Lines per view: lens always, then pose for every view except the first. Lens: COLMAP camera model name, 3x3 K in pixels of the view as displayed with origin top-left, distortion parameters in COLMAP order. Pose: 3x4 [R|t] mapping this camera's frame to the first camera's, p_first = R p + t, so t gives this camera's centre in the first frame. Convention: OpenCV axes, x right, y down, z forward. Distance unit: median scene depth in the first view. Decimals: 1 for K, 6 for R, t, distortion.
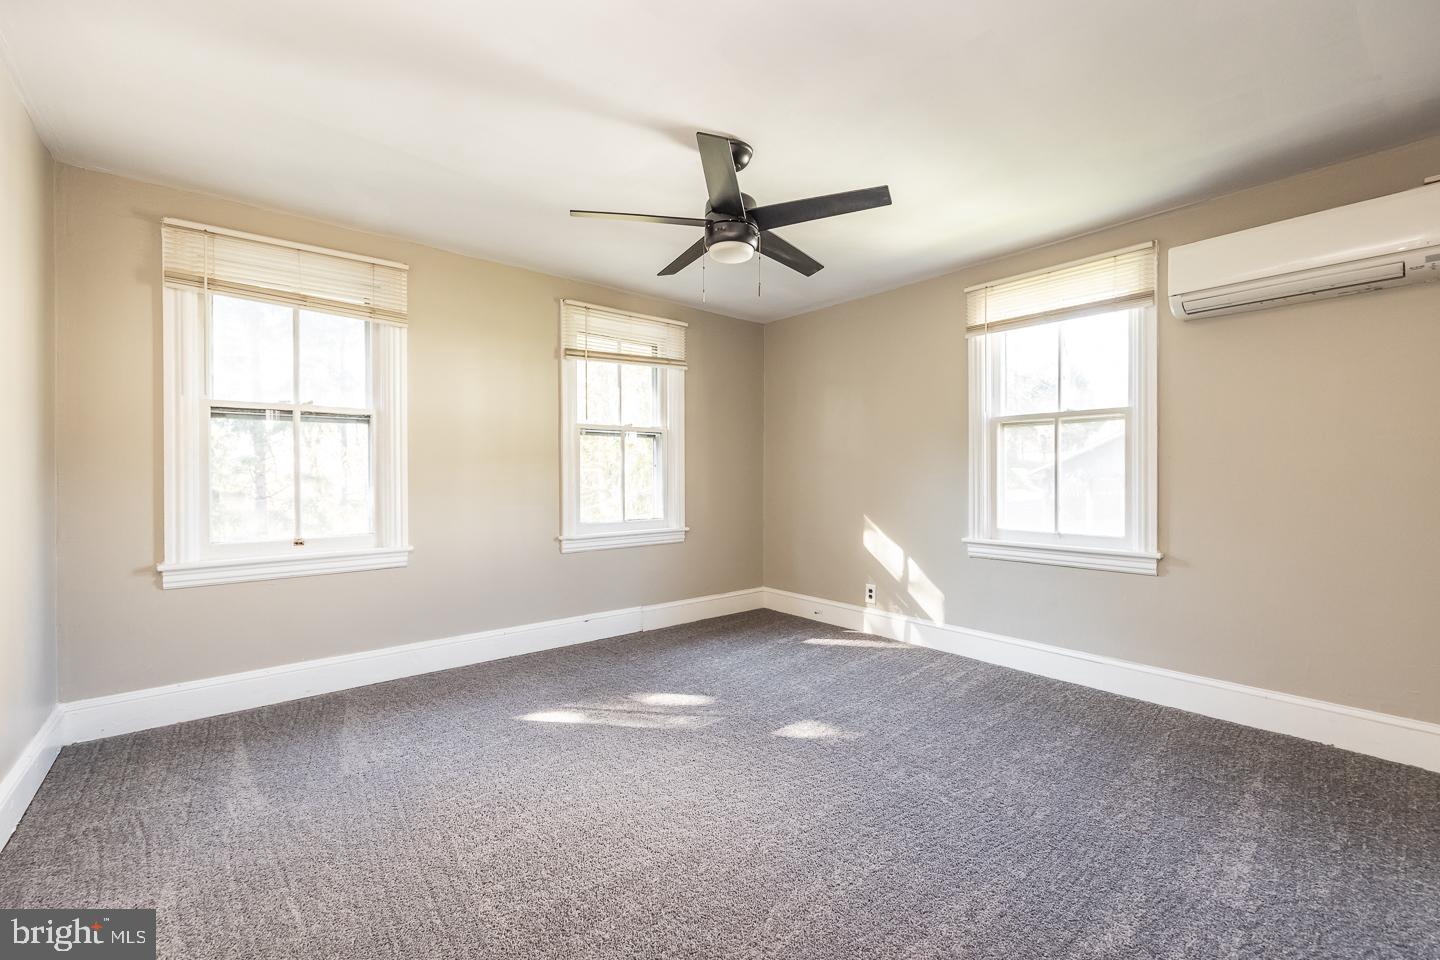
lens RADIAL K [[582.6, 0, 723.3], [0, 582.6, 481.6], [0, 0, 1]] dist [-0.004341, 0.000916]
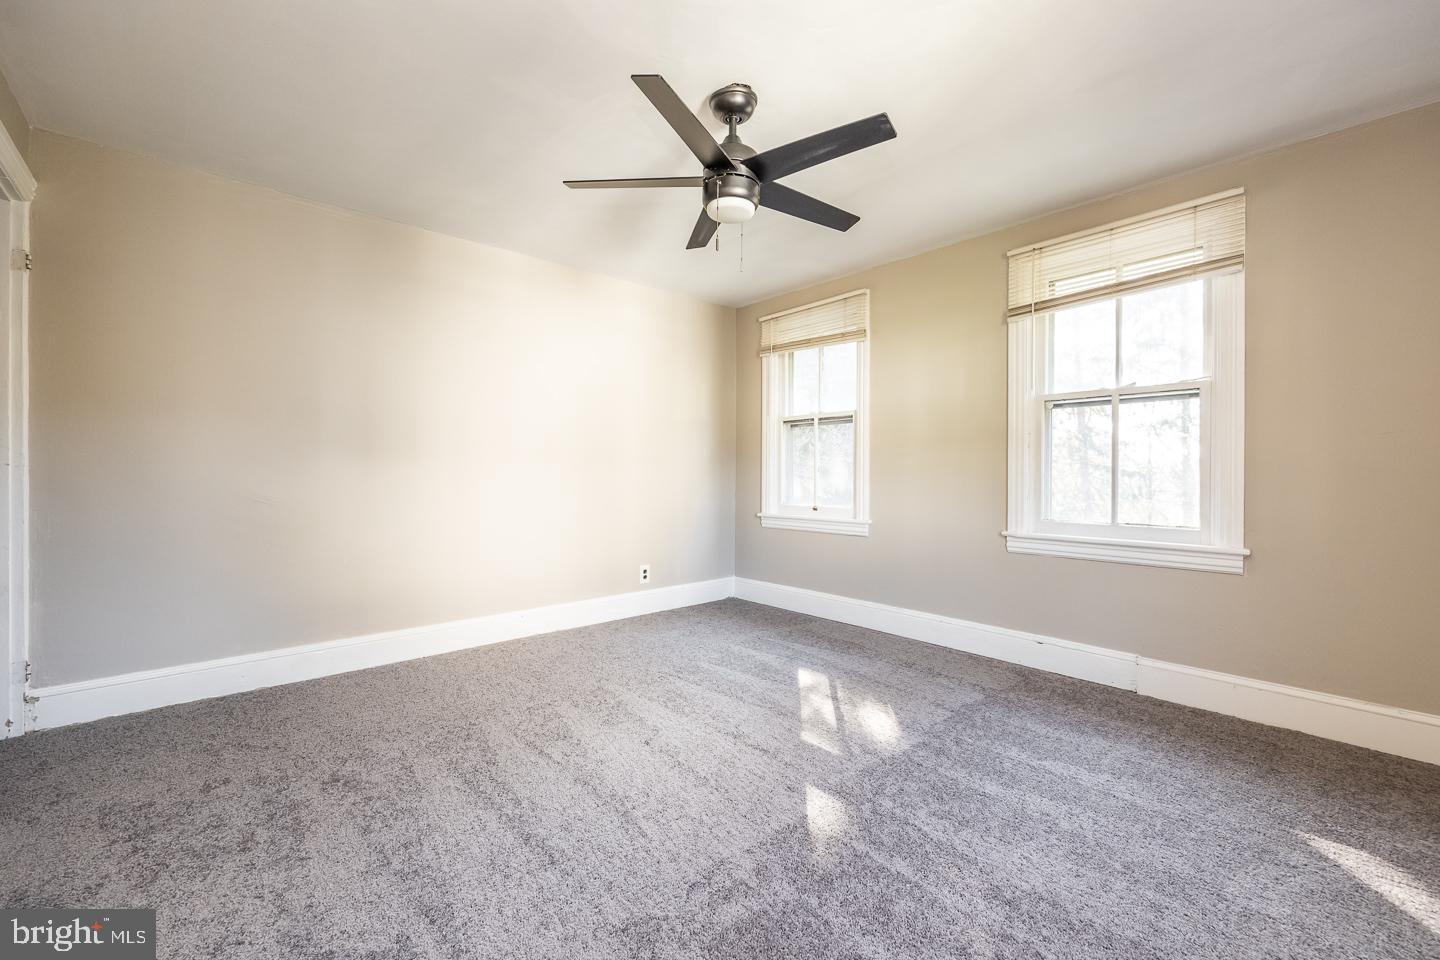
lens RADIAL K [[582.6, 0, 719.3], [0, 582.6, 473.7], [0, 0, 1]] dist [-0.004341, 0.000916]
pose [[0.031758, 0.009642, -0.999449, 0.608239], [-0.005273, 0.999941, 0.009479, 0.003839], [0.999482, 0.004969, 0.031807, 0.600444]]
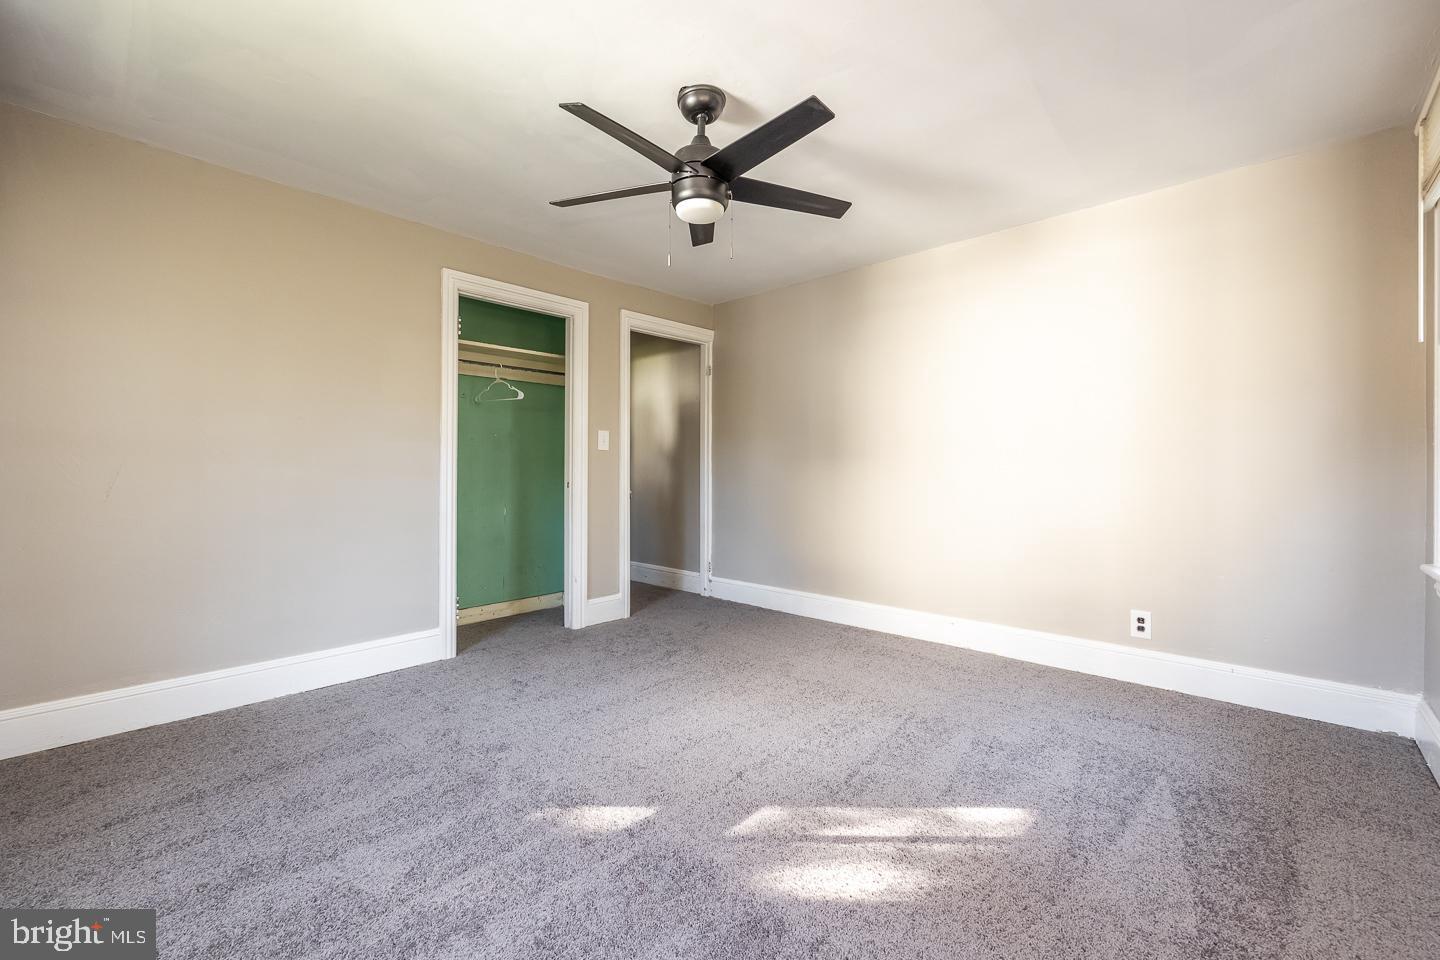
lens RADIAL K [[582.6, 0, 726.0], [0, 582.6, 470.7], [0, 0, 1]] dist [-0.004341, 0.000916]
pose [[-0.991176, 0.003380, -0.132511, 0.063668], [0.003220, 0.999994, 0.001420, 0.008354], [0.132515, 0.000981, -0.991180, 1.221438]]
